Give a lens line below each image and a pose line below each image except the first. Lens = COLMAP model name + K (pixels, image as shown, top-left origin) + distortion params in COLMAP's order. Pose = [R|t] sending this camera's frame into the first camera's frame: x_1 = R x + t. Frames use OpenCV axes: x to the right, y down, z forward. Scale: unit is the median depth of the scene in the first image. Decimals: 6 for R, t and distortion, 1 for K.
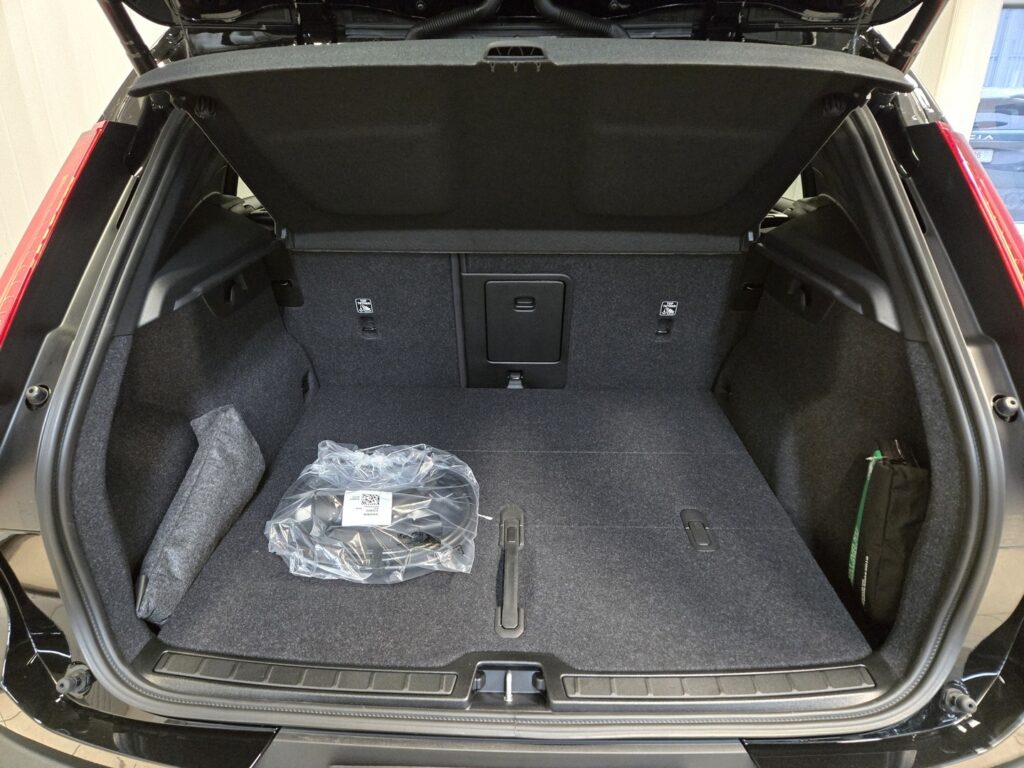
lens RADIAL K [[720.3, 0, 508.6], [0, 720.3, 380.1], [0, 0, 1]] dist [0.075974, -0.078551]
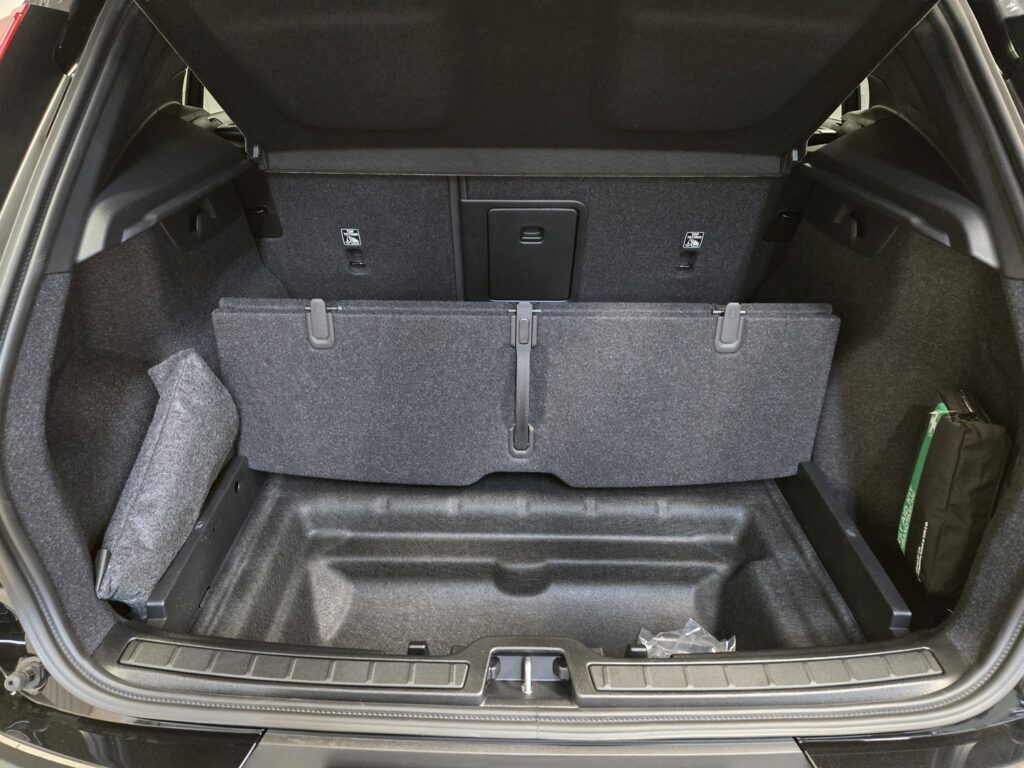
lens RADIAL K [[720.3, 0, 508.6], [0, 720.3, 380.1], [0, 0, 1]] dist [0.075974, -0.078551]
pose [[0.999868, -0.003204, 0.015952, -0.032112], [0.001722, 0.995750, 0.092078, -0.014222], [-0.016179, -0.092038, 0.995624, 0.143601]]
